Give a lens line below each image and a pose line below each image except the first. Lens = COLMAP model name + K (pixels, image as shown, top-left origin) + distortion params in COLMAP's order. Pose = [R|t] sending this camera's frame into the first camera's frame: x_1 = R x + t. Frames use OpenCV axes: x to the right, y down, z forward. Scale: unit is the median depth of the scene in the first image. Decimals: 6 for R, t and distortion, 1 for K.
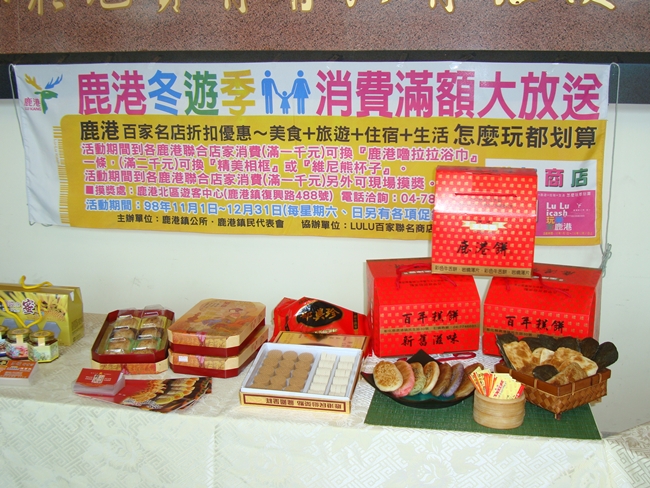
lens RADIAL K [[795.3, 0, 326.6], [0, 795.3, 242.2], [0, 0, 1]] dist [-0.065669, 0.000000]
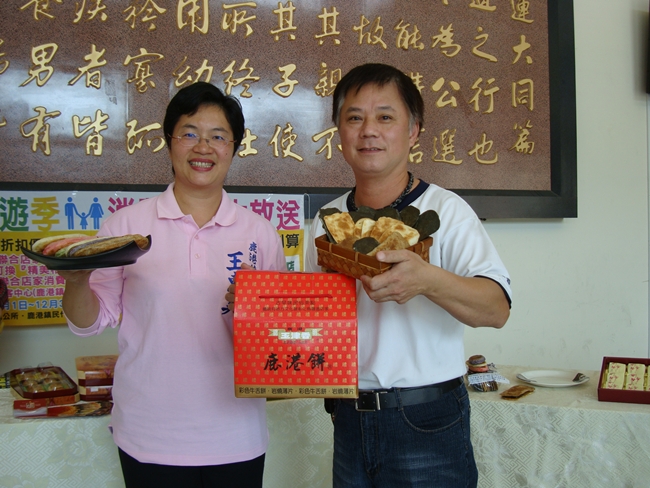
lens RADIAL K [[681.0, 0, 305.1], [0, 681.0, 237.0], [0, 0, 1]] dist [-0.094523, 0.000000]
pose [[0.867883, -0.009457, 0.496679, -0.302928], [0.108299, 0.979372, -0.170591, 0.087154], [-0.484820, 0.201843, 0.851004, -0.144648]]
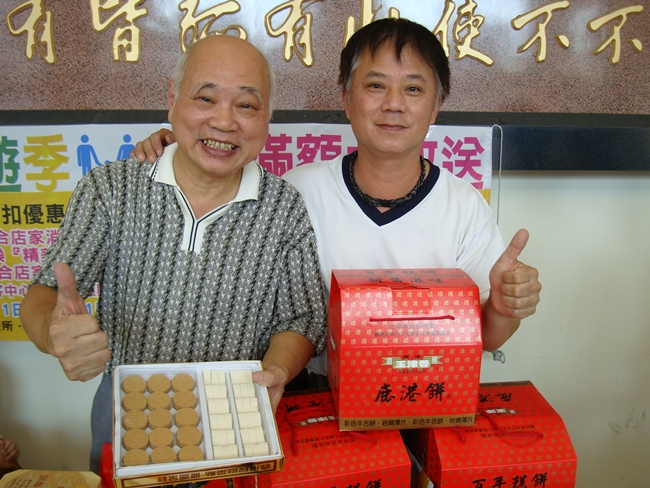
lens RADIAL K [[681.0, 0, 326.8], [0, 681.0, 230.6], [0, 0, 1]] dist [-0.094523, 0.000000]
pose [[0.964811, -0.038780, 0.260070, -0.019527], [0.052010, 0.997669, -0.044180, -0.081655], [-0.257751, 0.056151, 0.964578, 0.305466]]
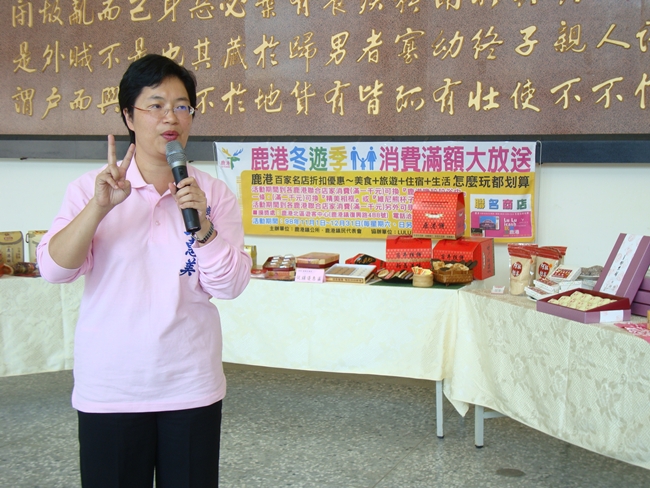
lens RADIAL K [[1012.0, 0, 317.7], [0, 1012.0, 221.9], [0, 0, 1]] dist [0.149980, 0.000000]
pose [[0.982154, 0.011839, -0.187707, 0.294150], [-0.036499, 0.991042, -0.128468, 0.268259], [0.184505, 0.133026, 0.973788, -1.314377]]
